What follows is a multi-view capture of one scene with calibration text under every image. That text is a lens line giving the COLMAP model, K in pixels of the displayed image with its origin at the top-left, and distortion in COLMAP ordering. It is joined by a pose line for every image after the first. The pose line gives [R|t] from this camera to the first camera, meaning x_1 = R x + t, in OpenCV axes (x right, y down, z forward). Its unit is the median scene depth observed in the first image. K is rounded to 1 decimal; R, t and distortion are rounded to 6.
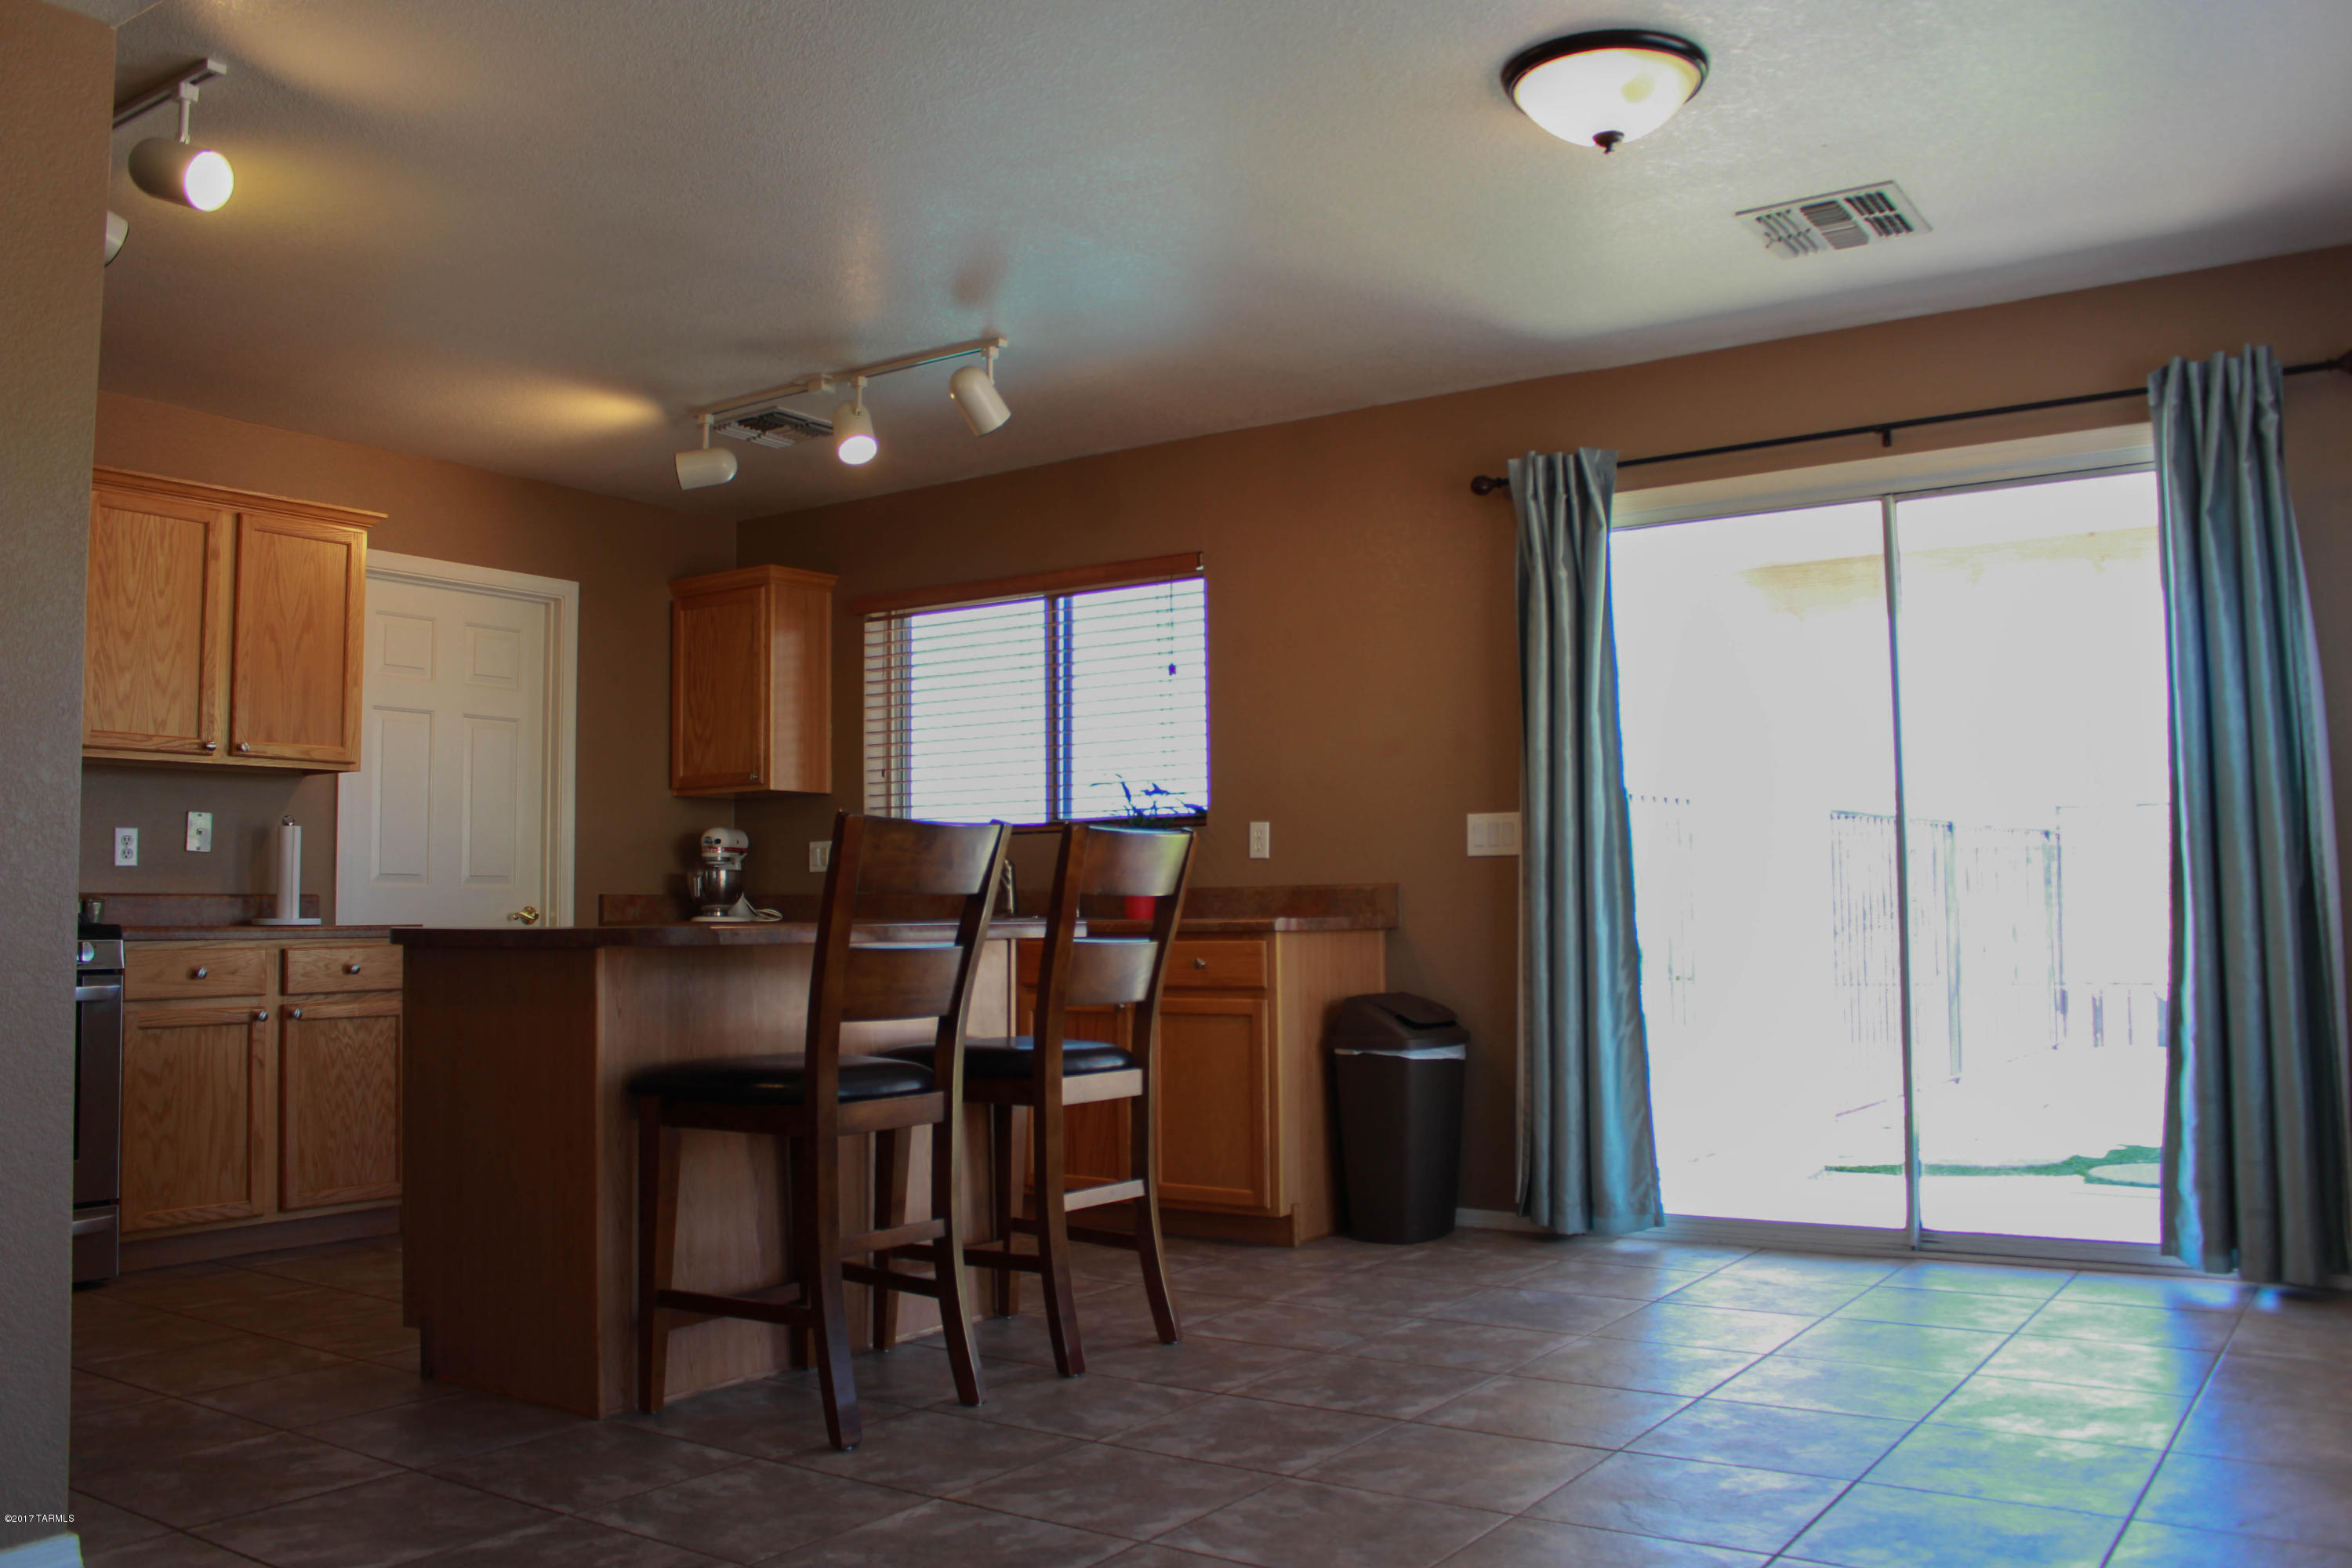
lens RADIAL K [[1967.1, 0, 1183.9], [0, 1967.1, 774.8], [0, 0, 1]] dist [-0.155065, 0.128301]
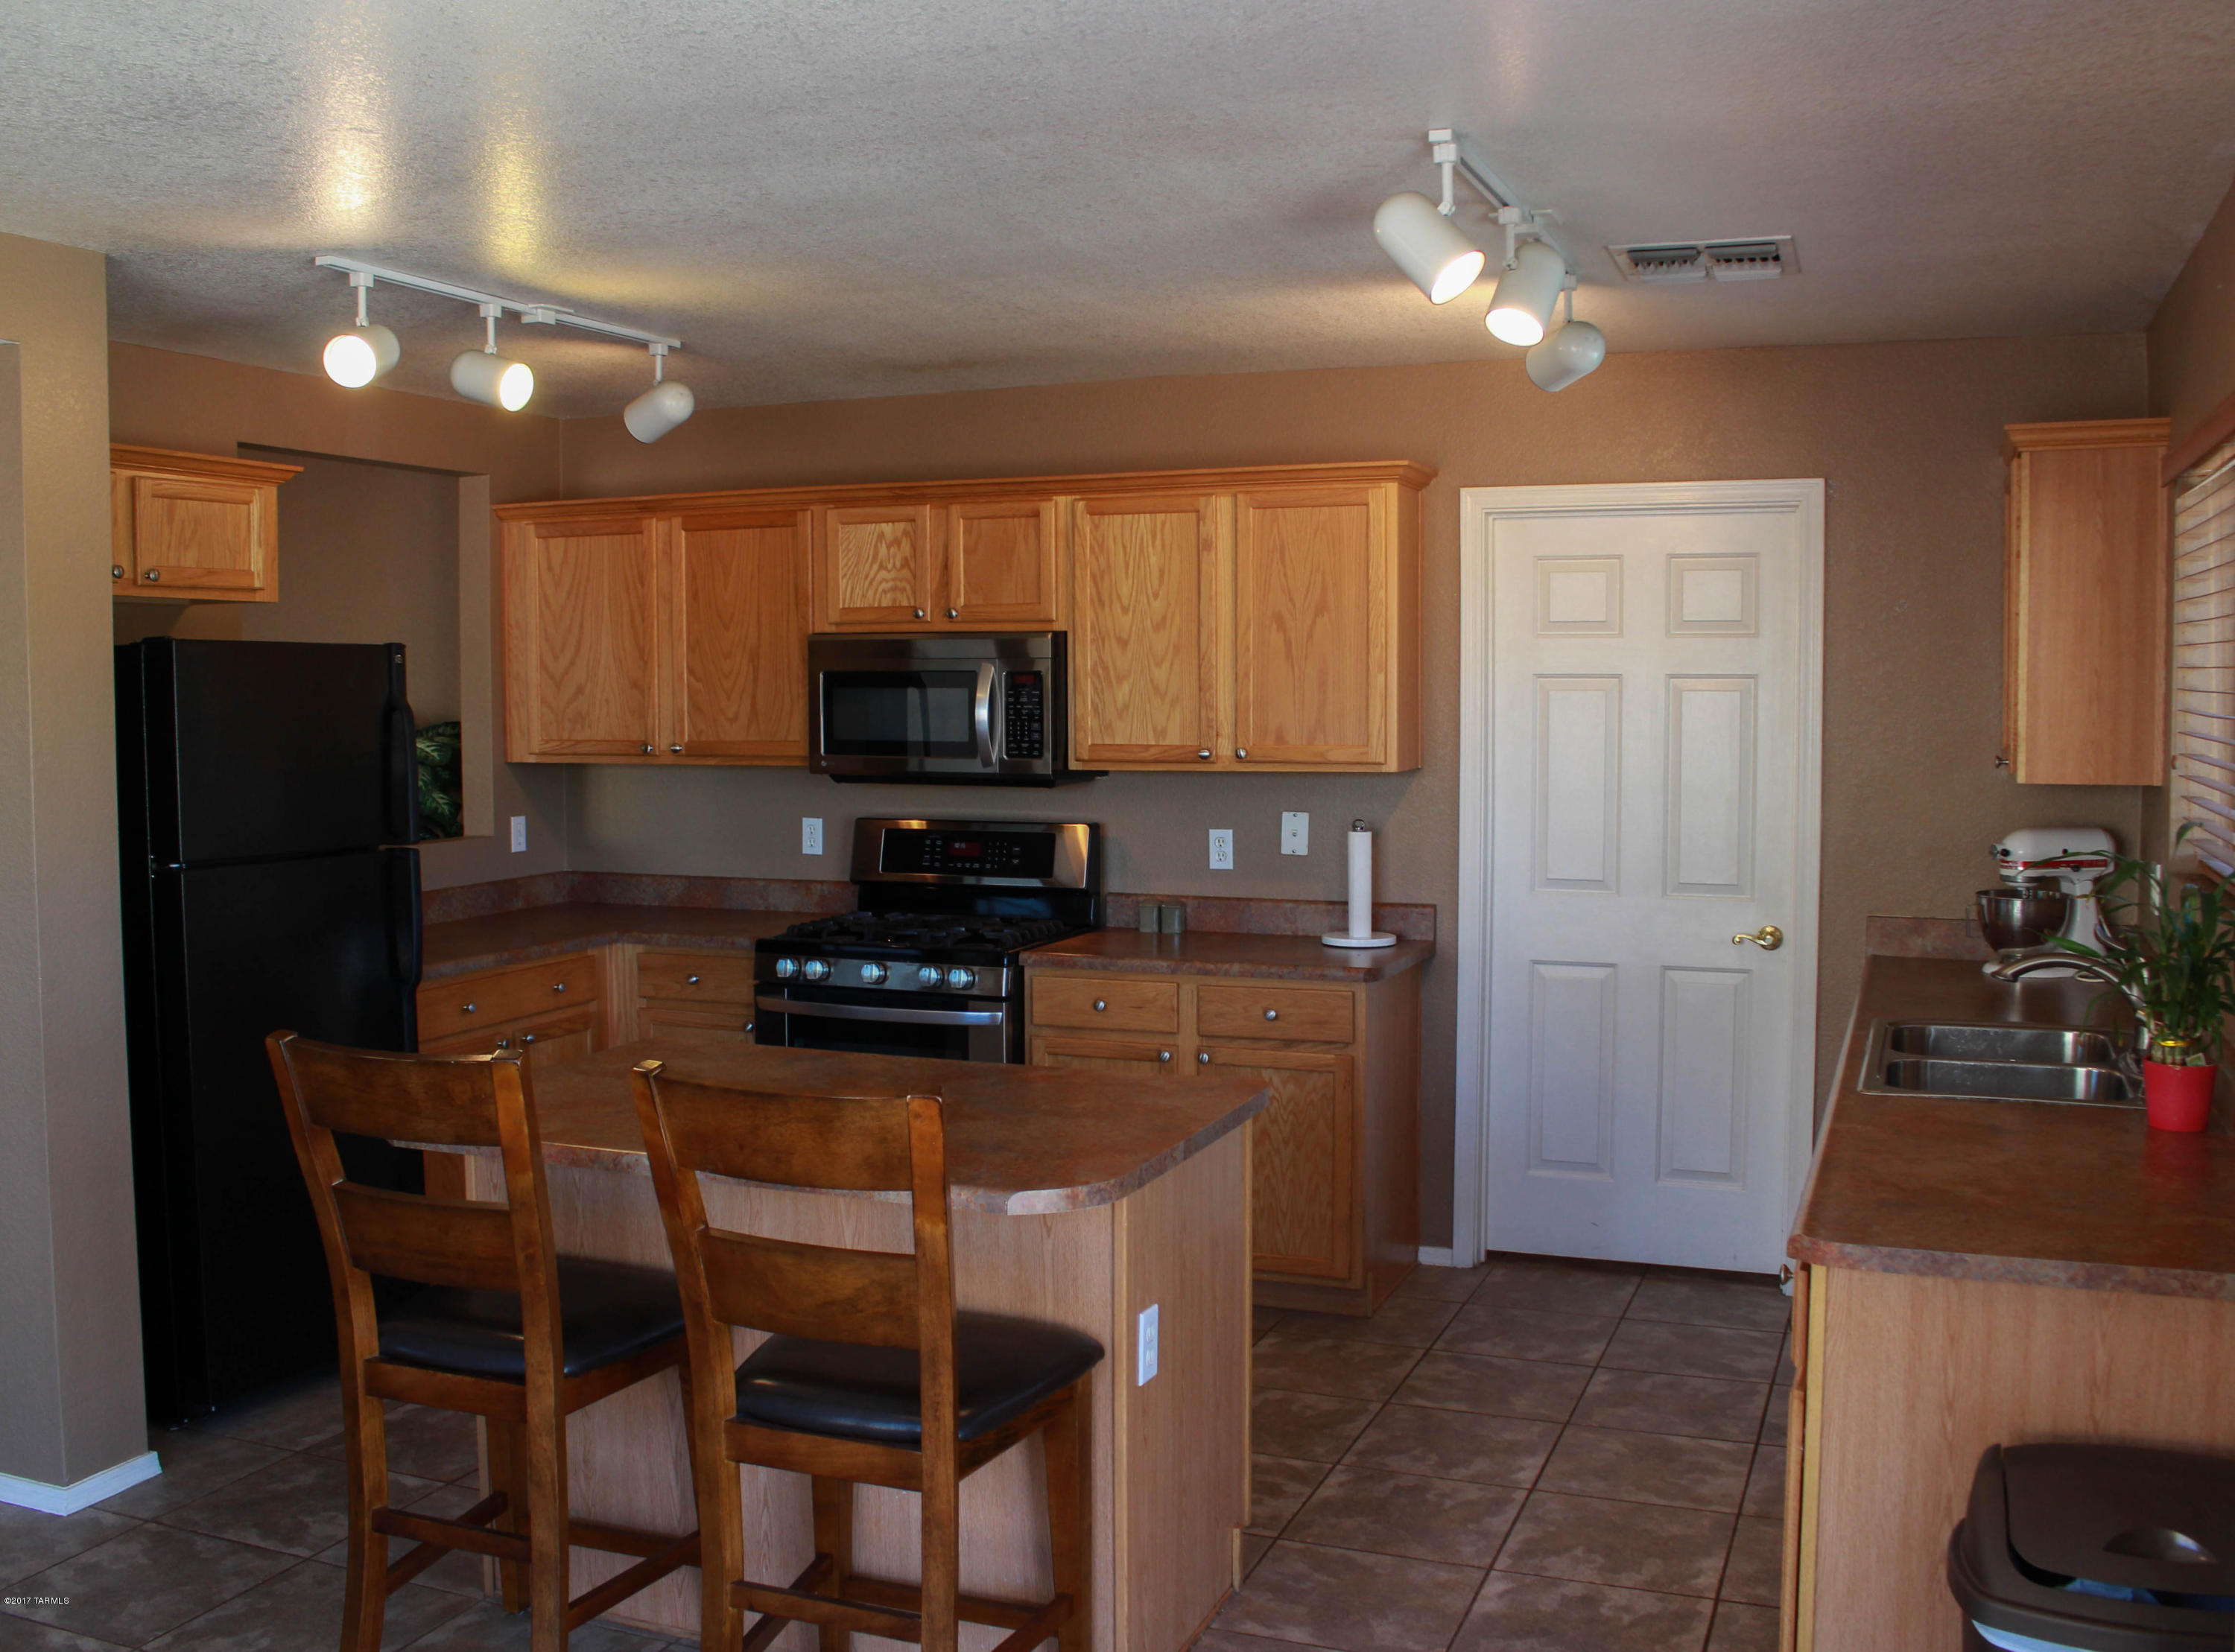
lens RADIAL K [[2097.1, 0, 1104.9], [0, 2097.1, 819.9], [0, 0, 1]] dist [-0.107169, 0.000000]
pose [[0.211872, 0.073475, -0.974532, 0.472503], [0.070518, 0.993421, 0.090231, -0.077829], [0.974750, -0.087839, 0.205296, 0.728756]]
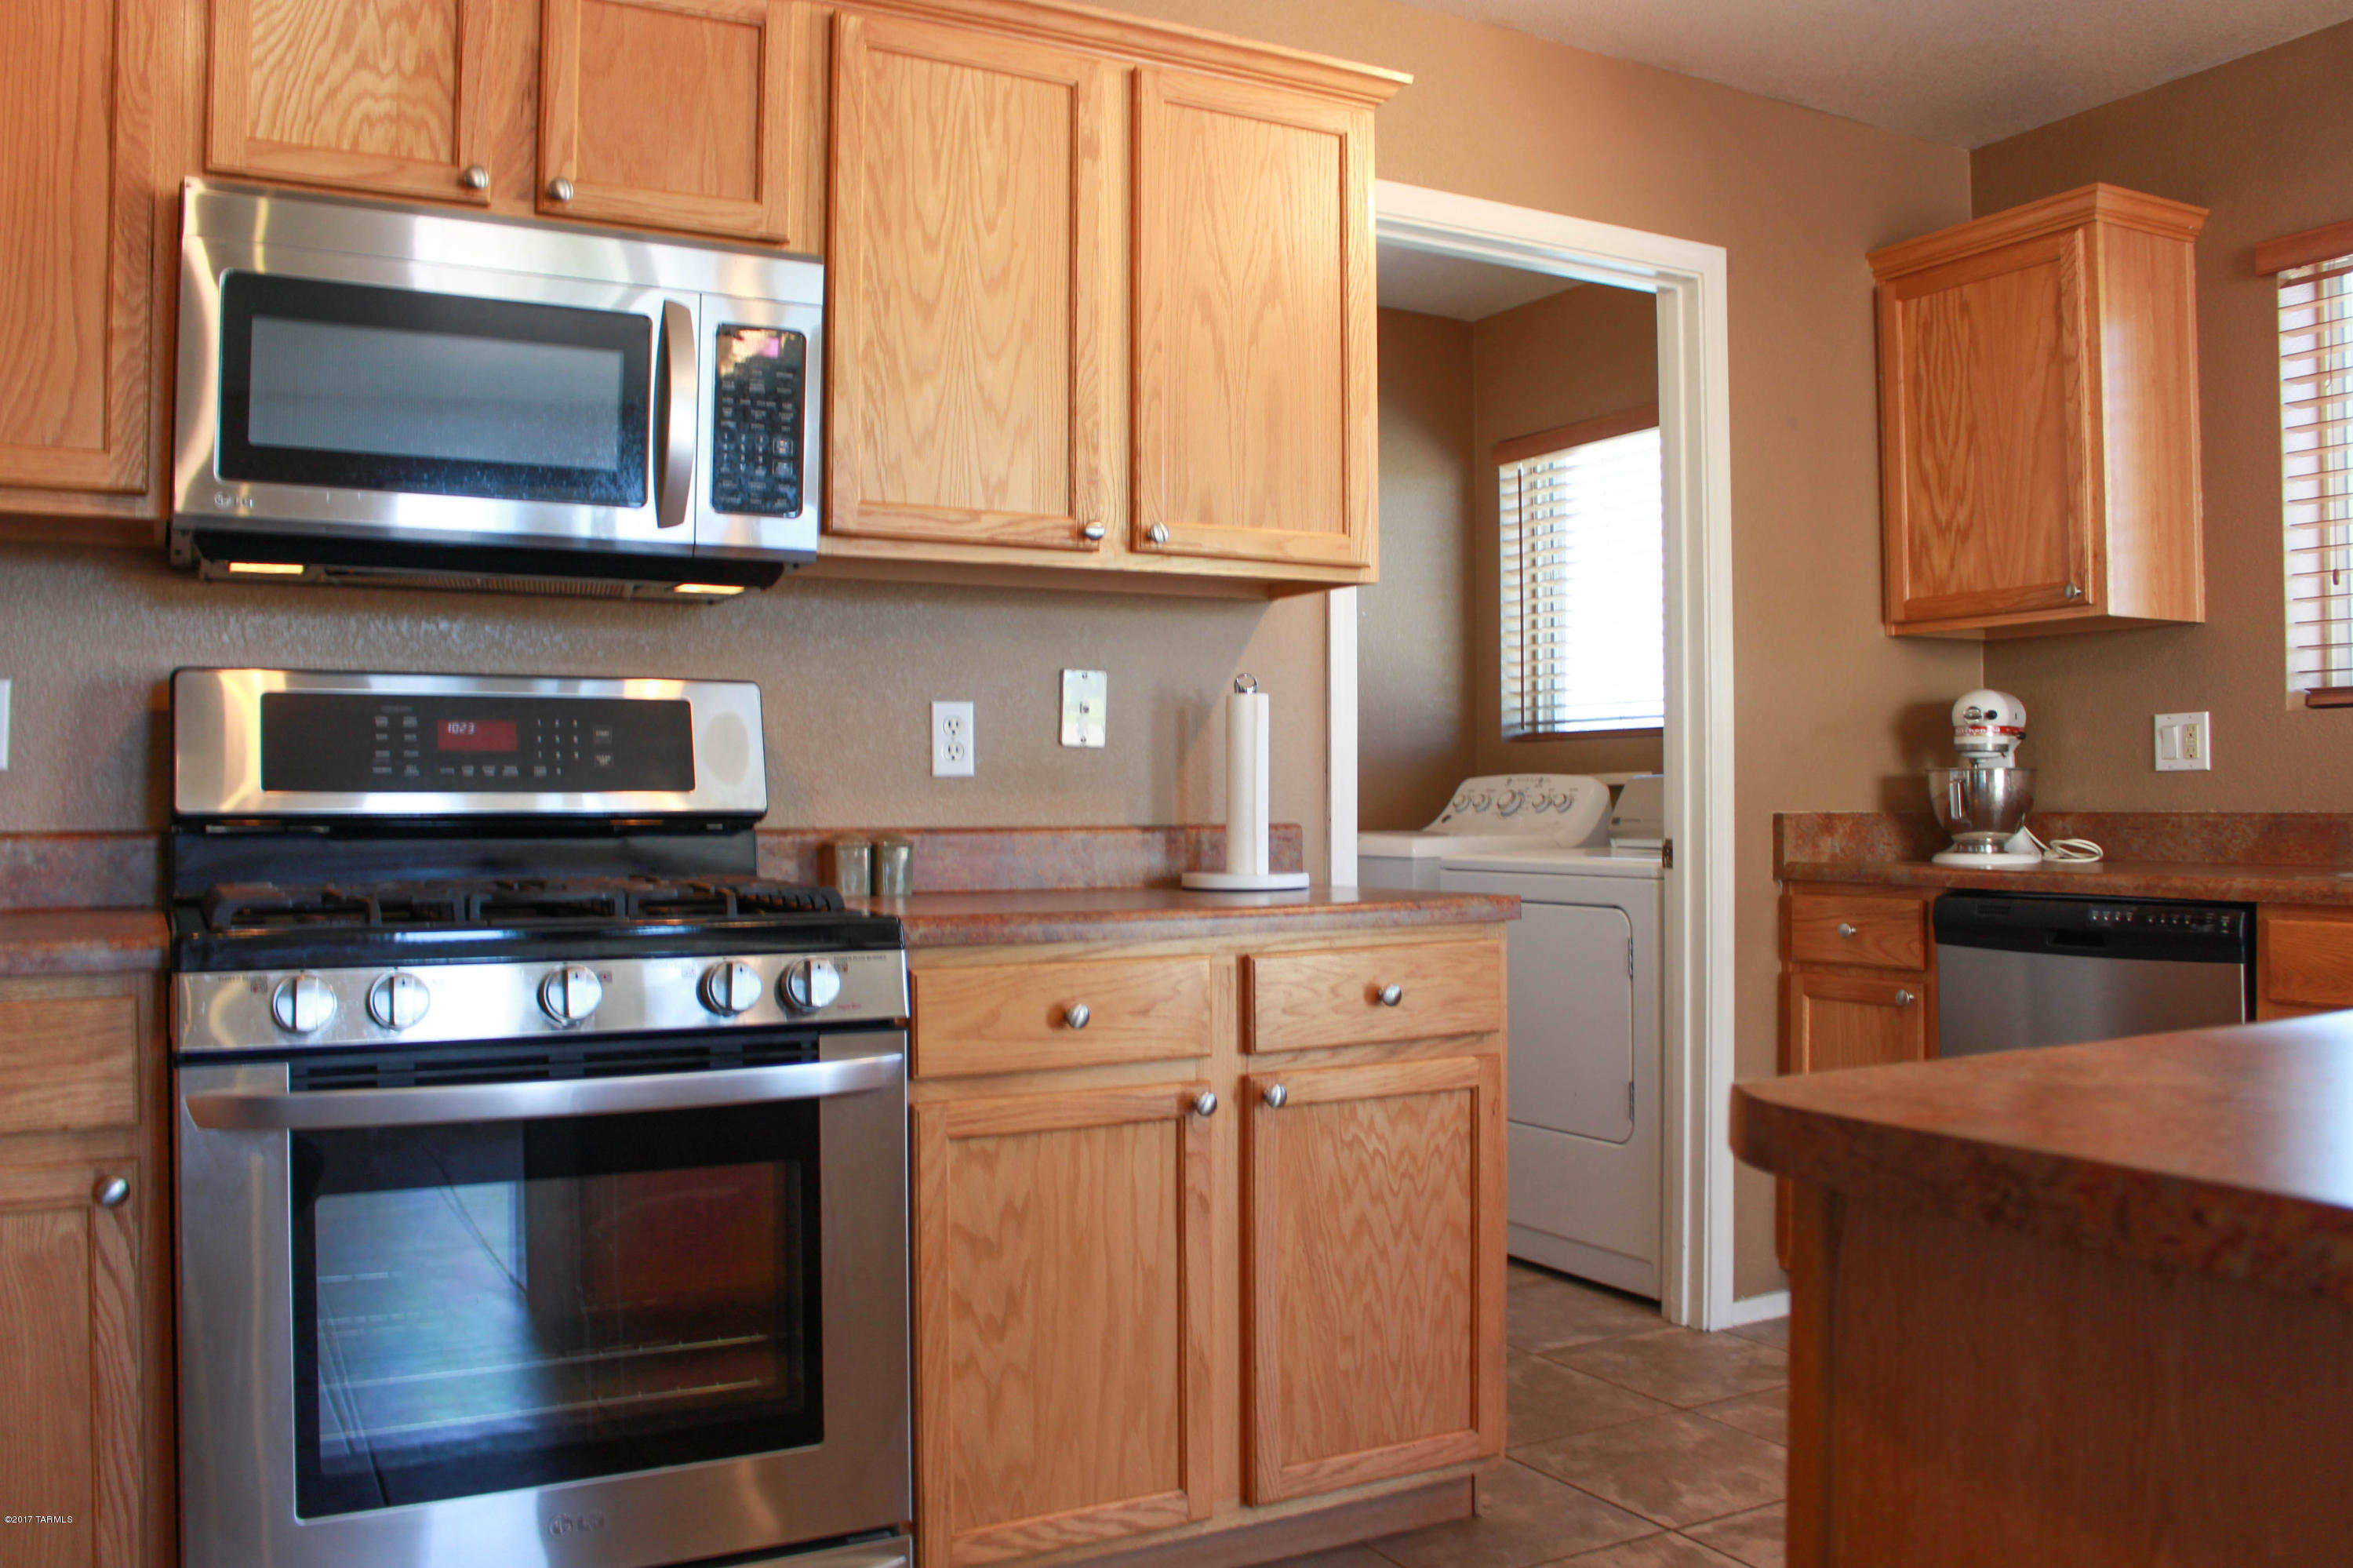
lens RADIAL K [[1968.0, 0, 1174.1], [0, 1968.0, 771.2], [0, 0, 1]] dist [-0.155065, 0.128301]
pose [[0.894959, -0.000891, -0.446148, -0.263601], [0.026660, 0.998318, 0.051486, 0.020751], [0.445352, -0.057973, 0.893477, 0.546751]]
